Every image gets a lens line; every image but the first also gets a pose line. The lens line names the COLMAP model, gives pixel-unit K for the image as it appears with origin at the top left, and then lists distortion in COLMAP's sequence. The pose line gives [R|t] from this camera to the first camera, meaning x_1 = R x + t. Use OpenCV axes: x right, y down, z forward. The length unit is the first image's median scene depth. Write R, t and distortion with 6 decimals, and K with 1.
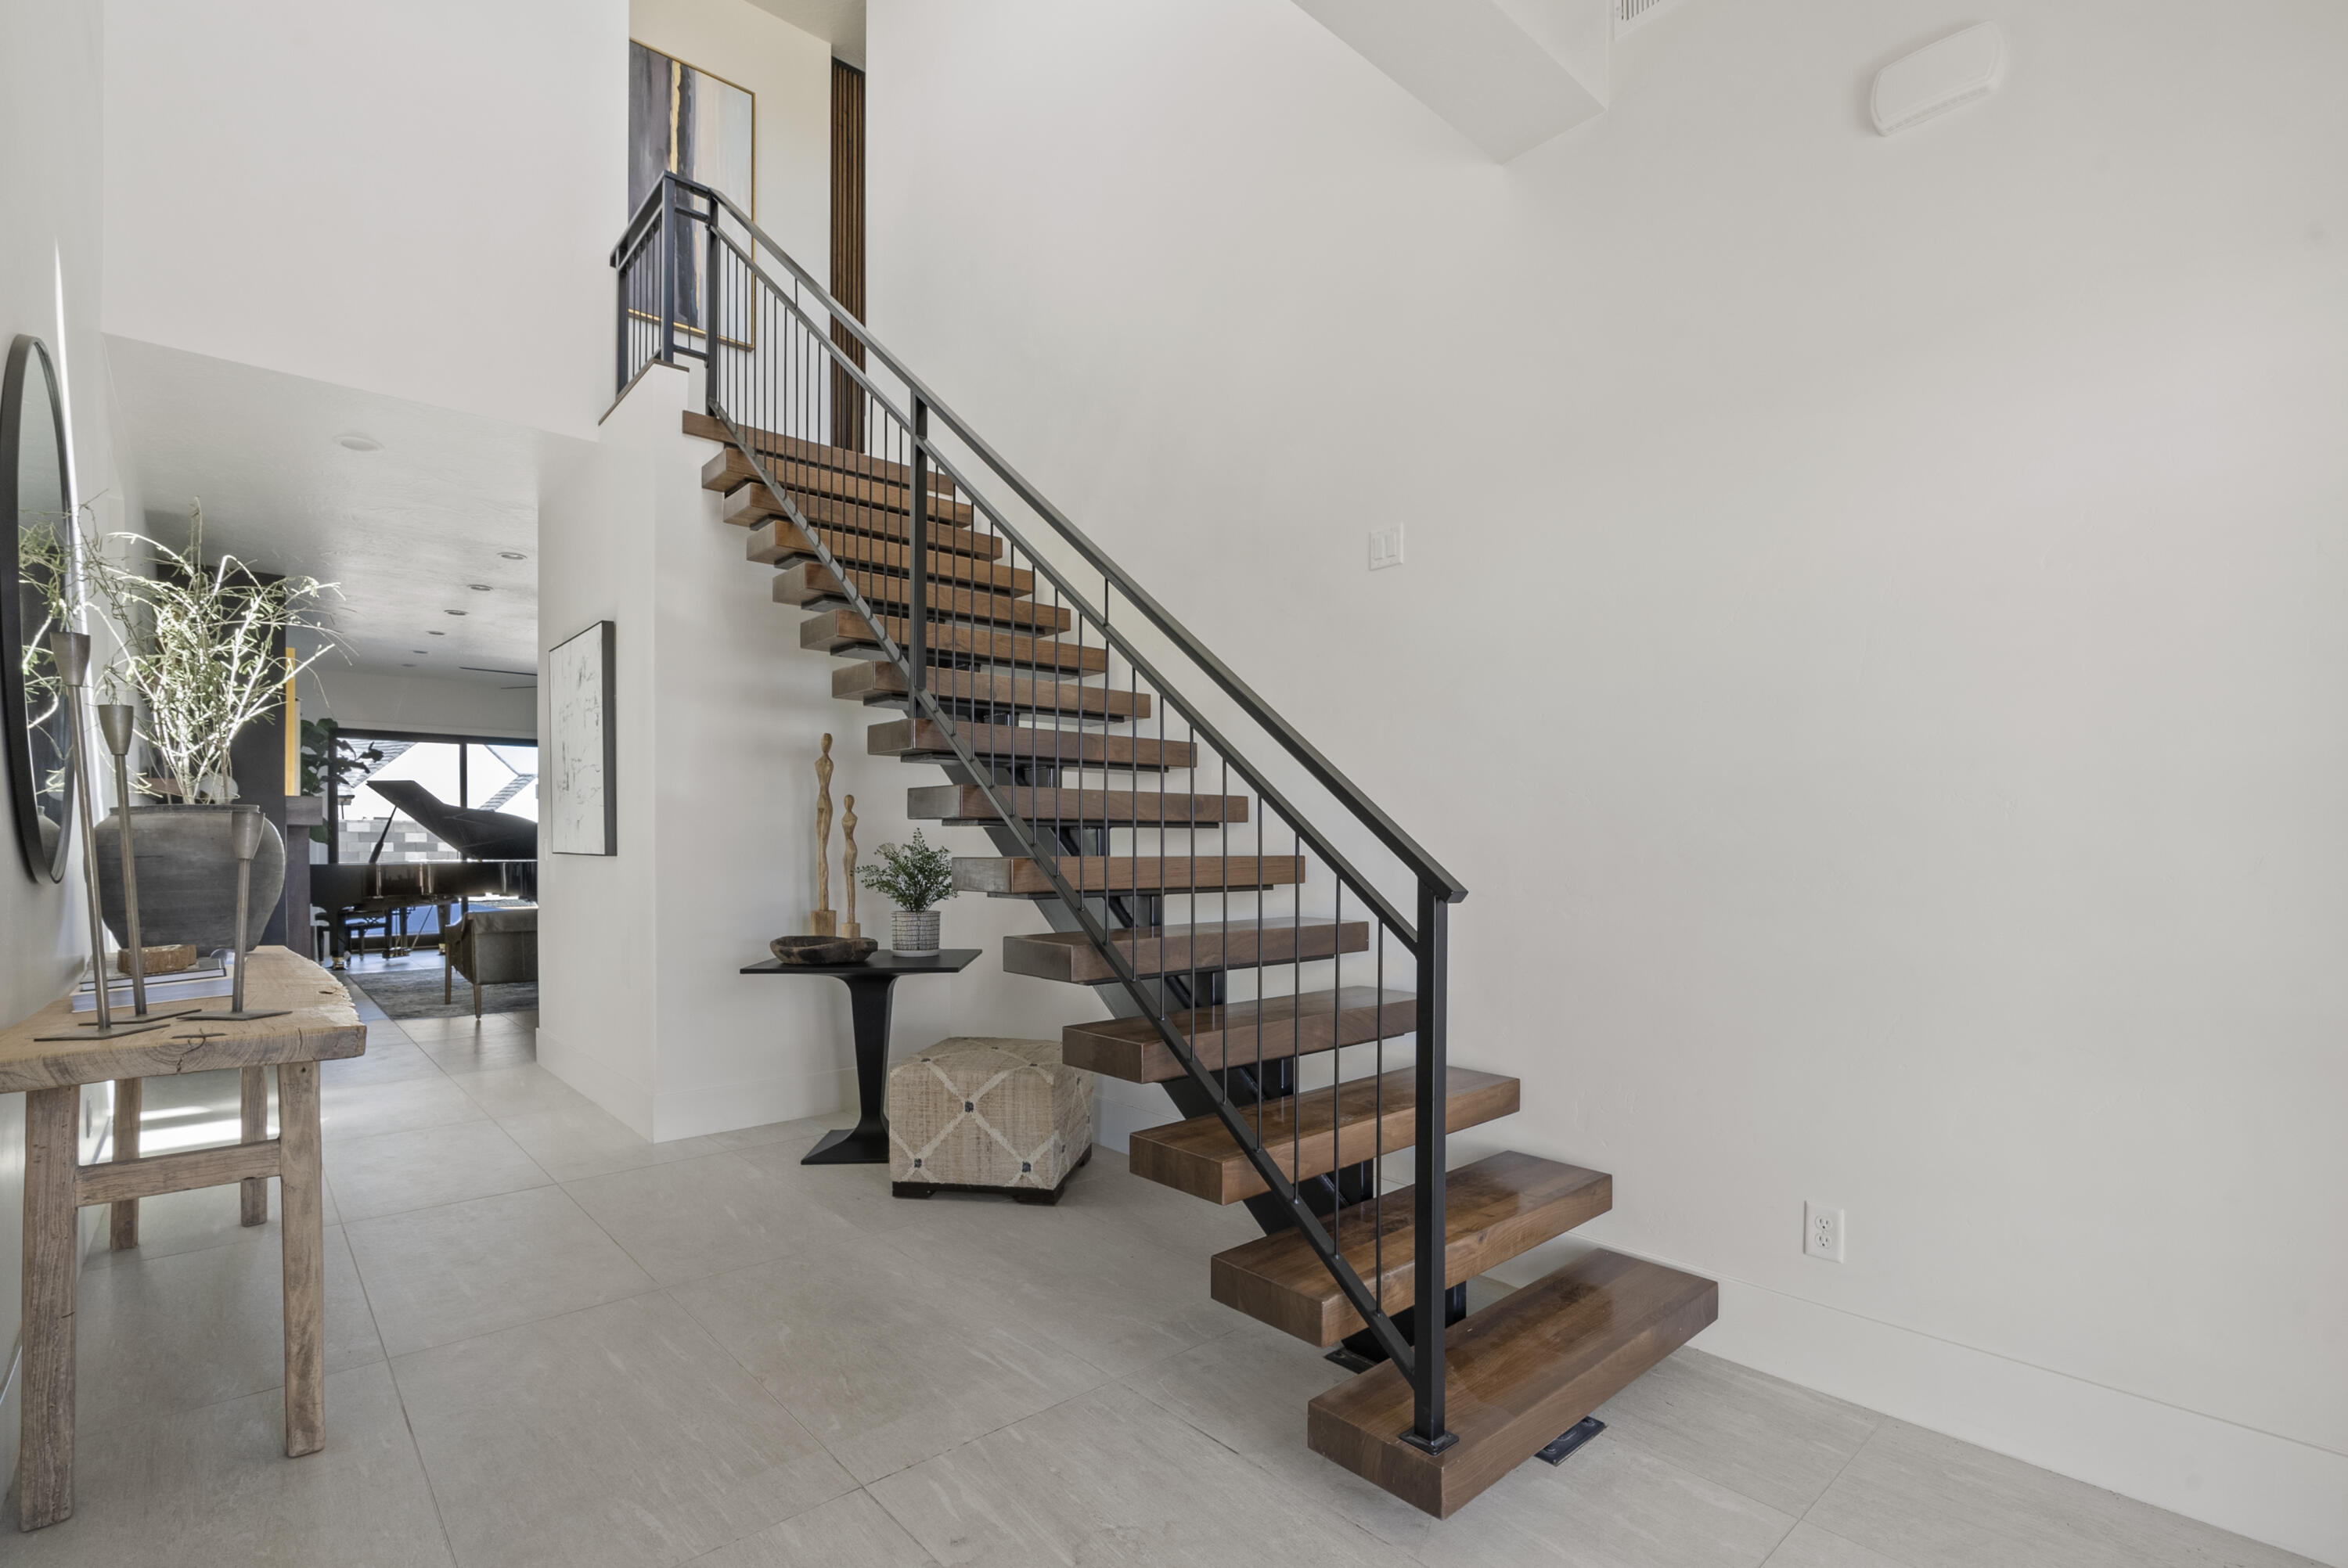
lens RADIAL K [[1056.8, 0, 1215.7], [0, 1056.8, 851.2], [0, 0, 1]] dist [-0.013075, 0.001697]
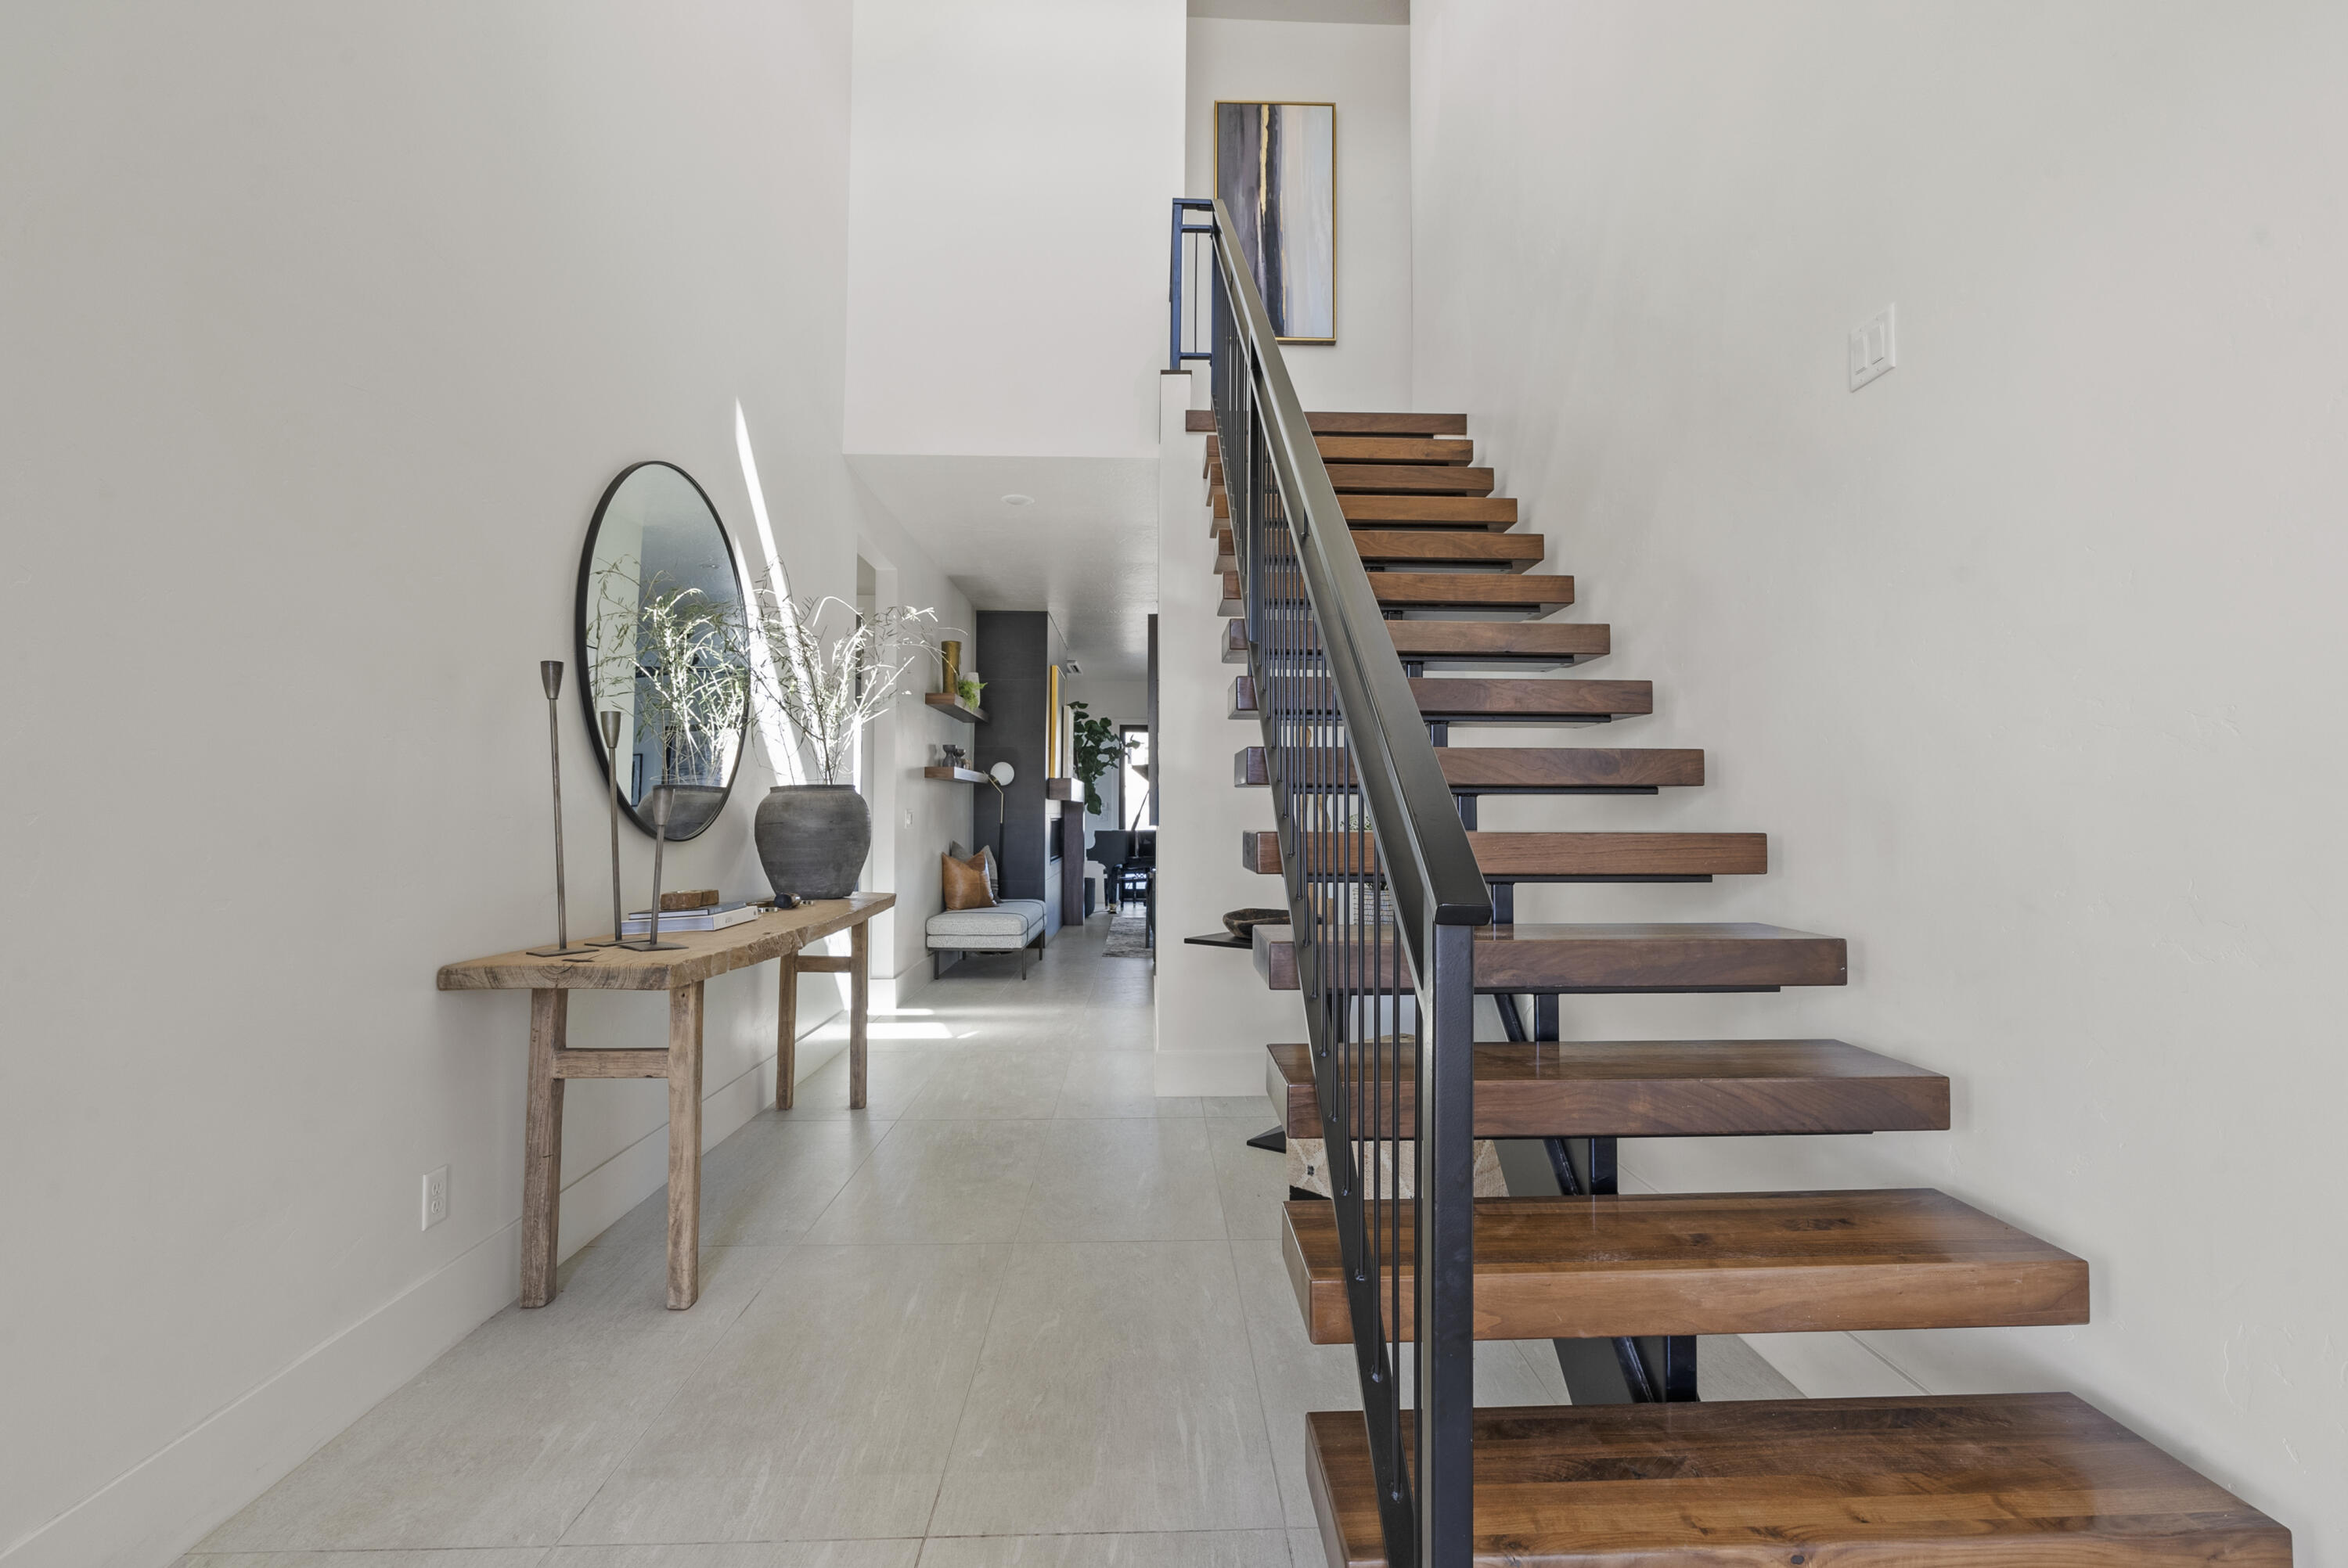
lens RADIAL K [[1056.8, 0, 1179.7], [0, 1056.8, 778.6], [0, 0, 1]] dist [-0.013075, 0.001697]
pose [[0.766354, -0.019847, -0.642112, 0.213069], [-0.007561, 0.999175, -0.039907, -0.001172], [0.642374, 0.035438, 0.765571, 0.226583]]
